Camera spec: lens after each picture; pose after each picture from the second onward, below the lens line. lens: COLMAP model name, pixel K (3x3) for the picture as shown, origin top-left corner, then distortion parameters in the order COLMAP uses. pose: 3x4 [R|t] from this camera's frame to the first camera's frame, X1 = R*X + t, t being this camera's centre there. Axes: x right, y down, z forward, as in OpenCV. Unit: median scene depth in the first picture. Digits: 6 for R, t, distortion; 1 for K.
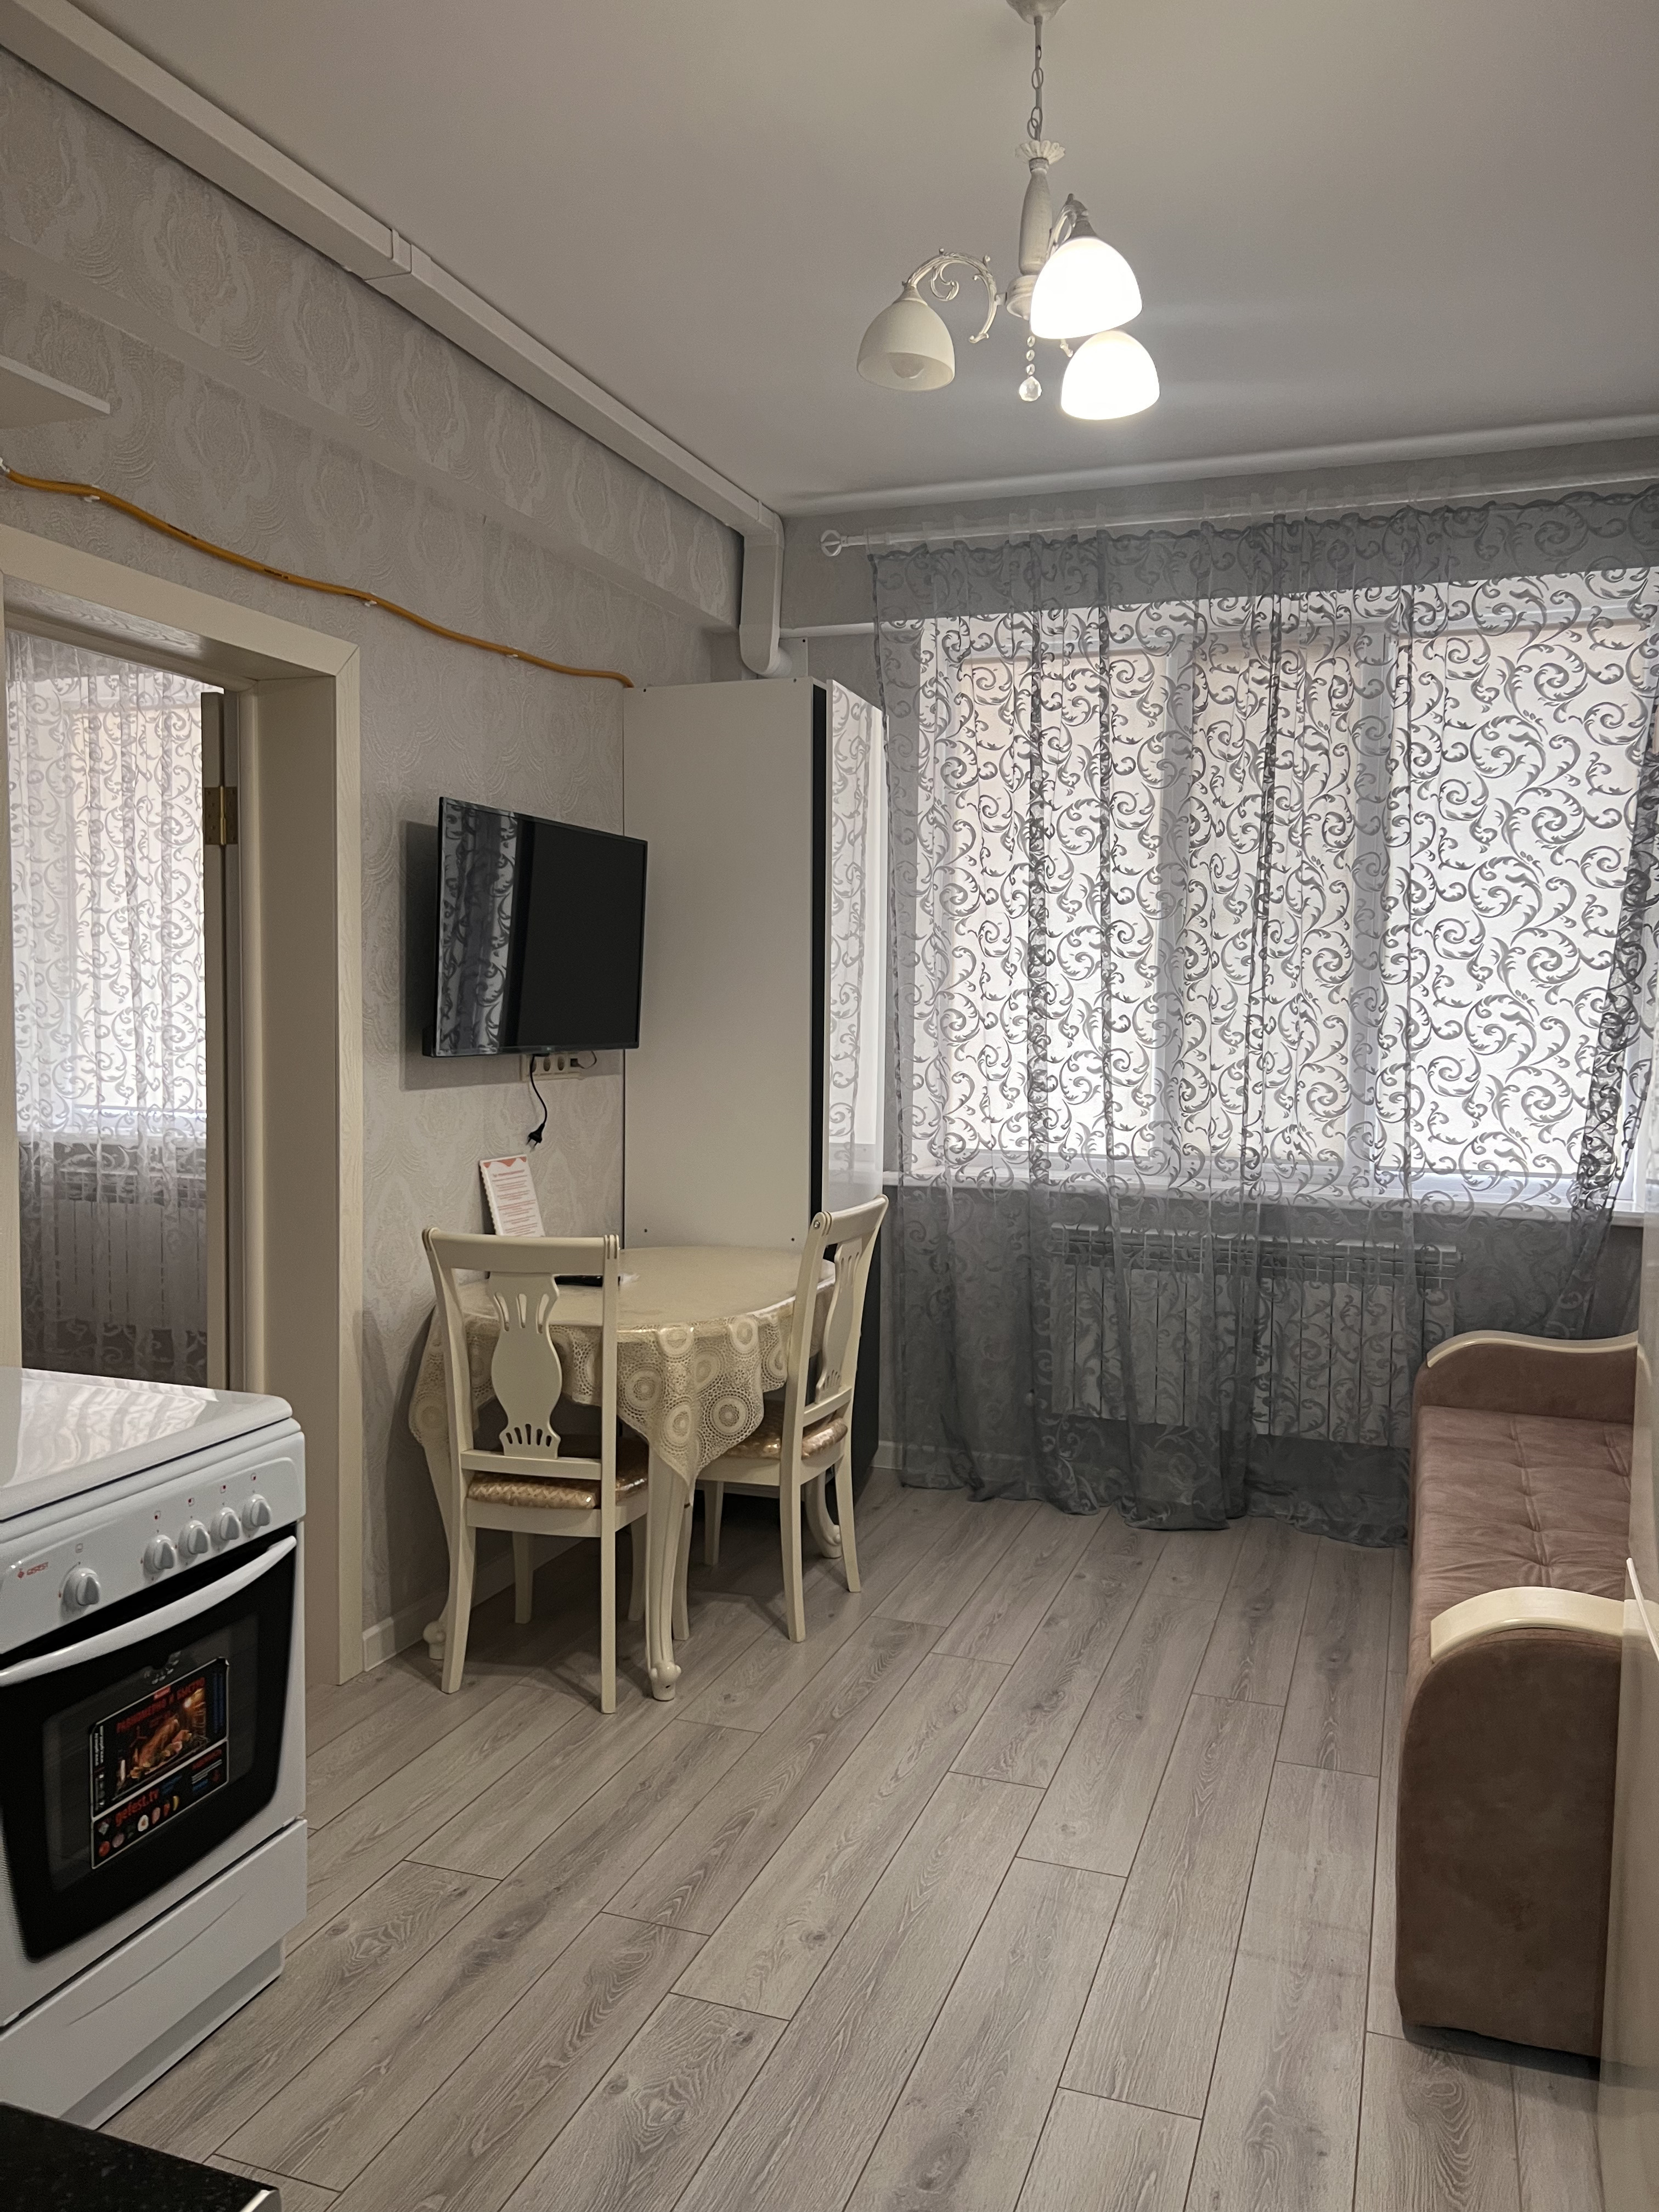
lens RADIAL K [[1686.7, 0, 844.8], [0, 1686.7, 1110.1], [0, 0, 1]] dist [0.027412, -0.011564]
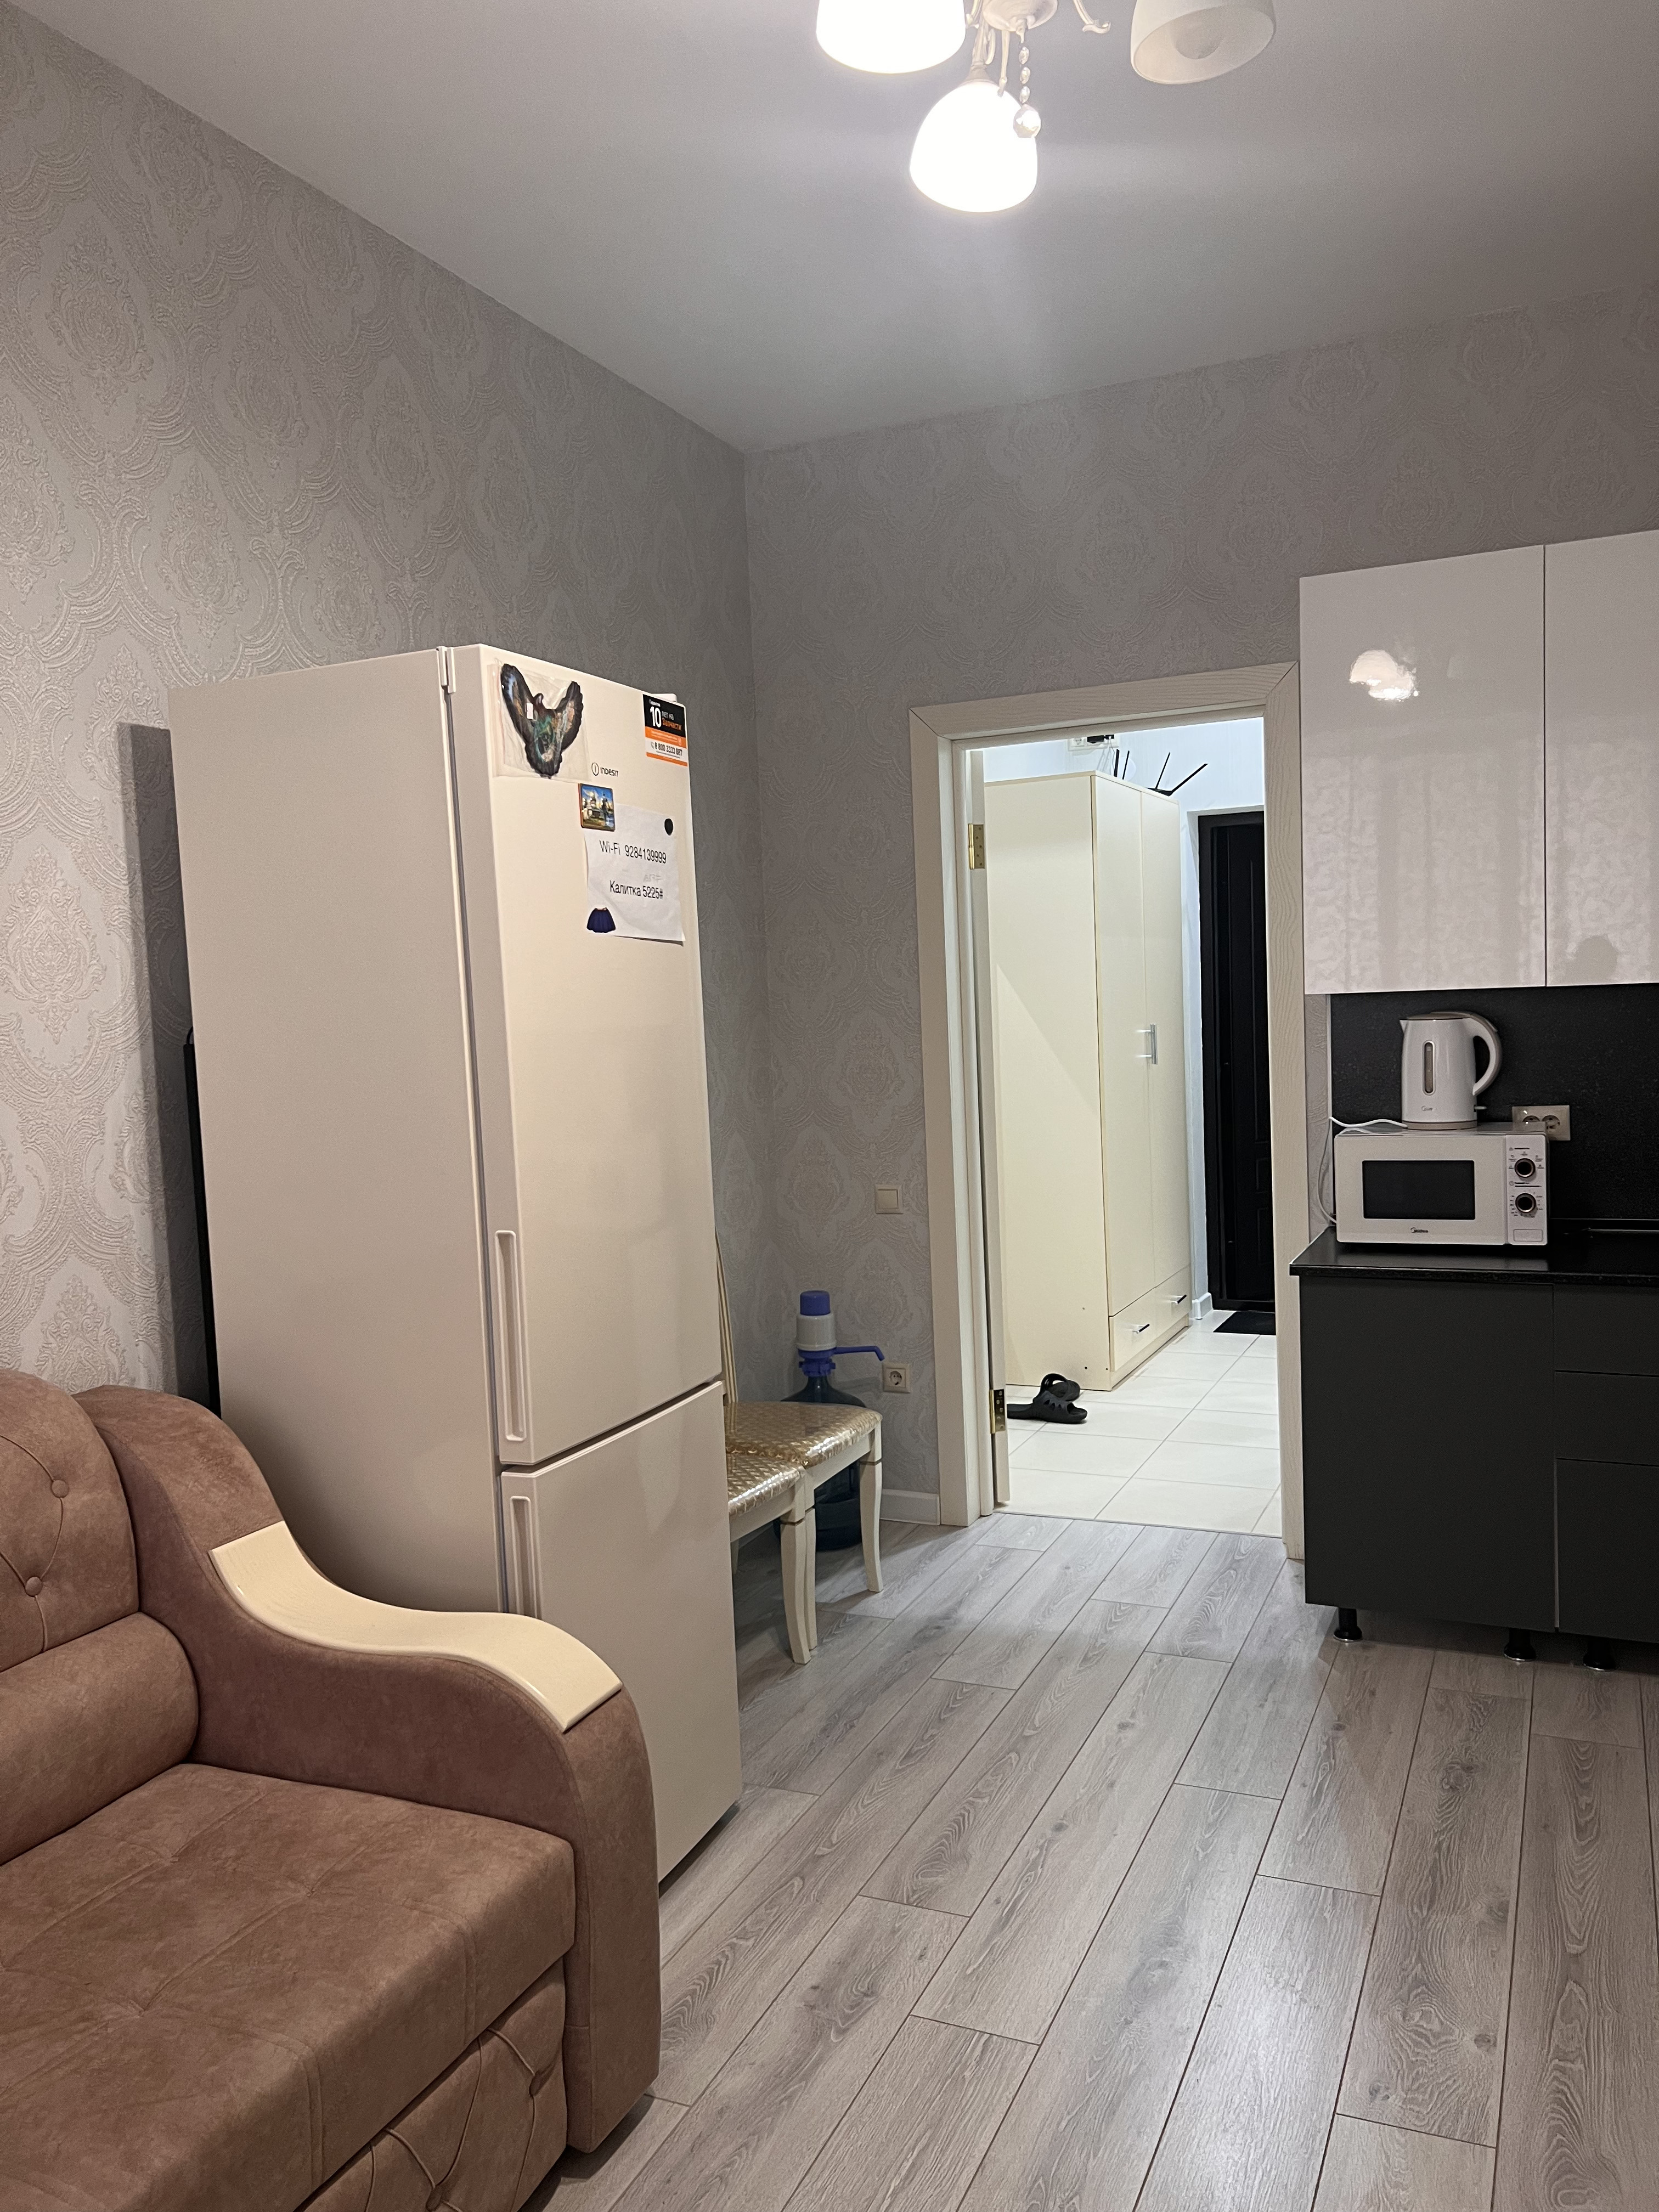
lens RADIAL K [[1686.7, 0, 844.8], [0, 1686.7, 1110.1], [0, 0, 1]] dist [0.027412, -0.011564]
pose [[-0.996247, 0.020298, 0.084146, 0.078464], [0.031886, 0.989813, 0.138756, -0.064354], [-0.080473, 0.140918, -0.986745, 1.046465]]
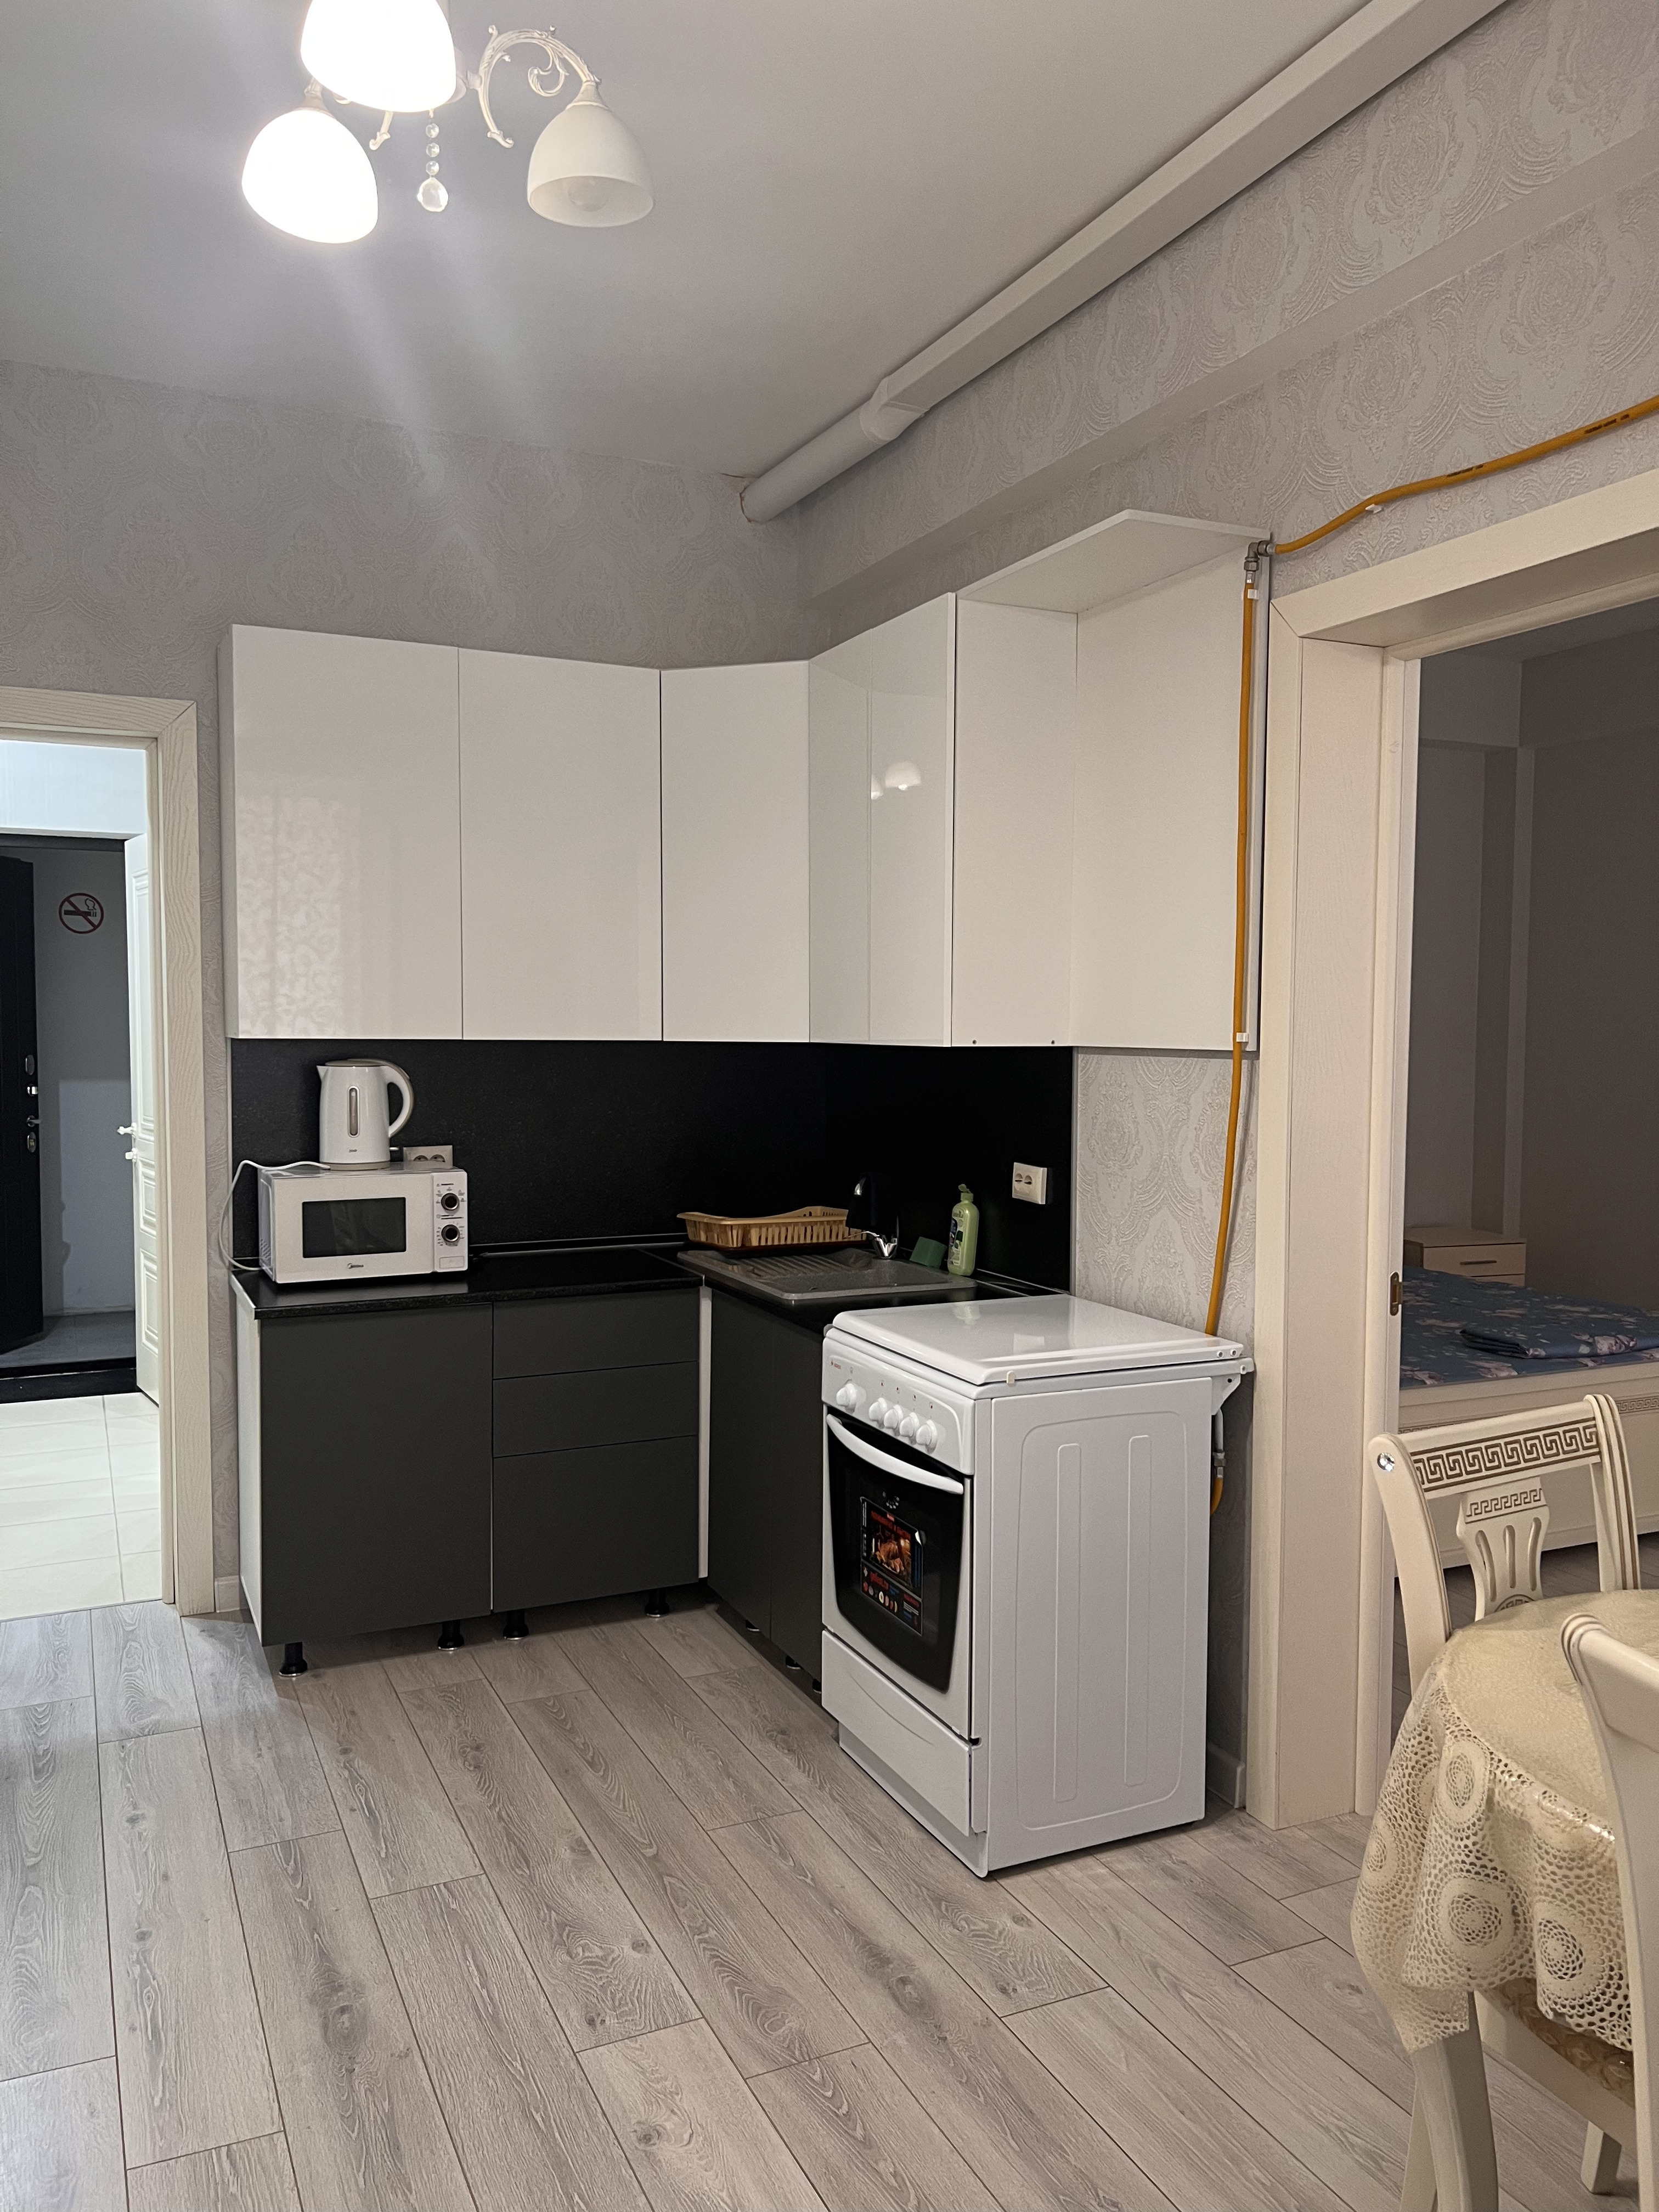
lens RADIAL K [[1686.7, 0, 844.8], [0, 1686.7, 1110.1], [0, 0, 1]] dist [0.027412, -0.011564]
pose [[-0.717158, 0.023242, -0.696523, 0.302192], [-0.061525, 0.993430, 0.096497, -0.061867], [0.694190, 0.112057, -0.711016, 1.001467]]
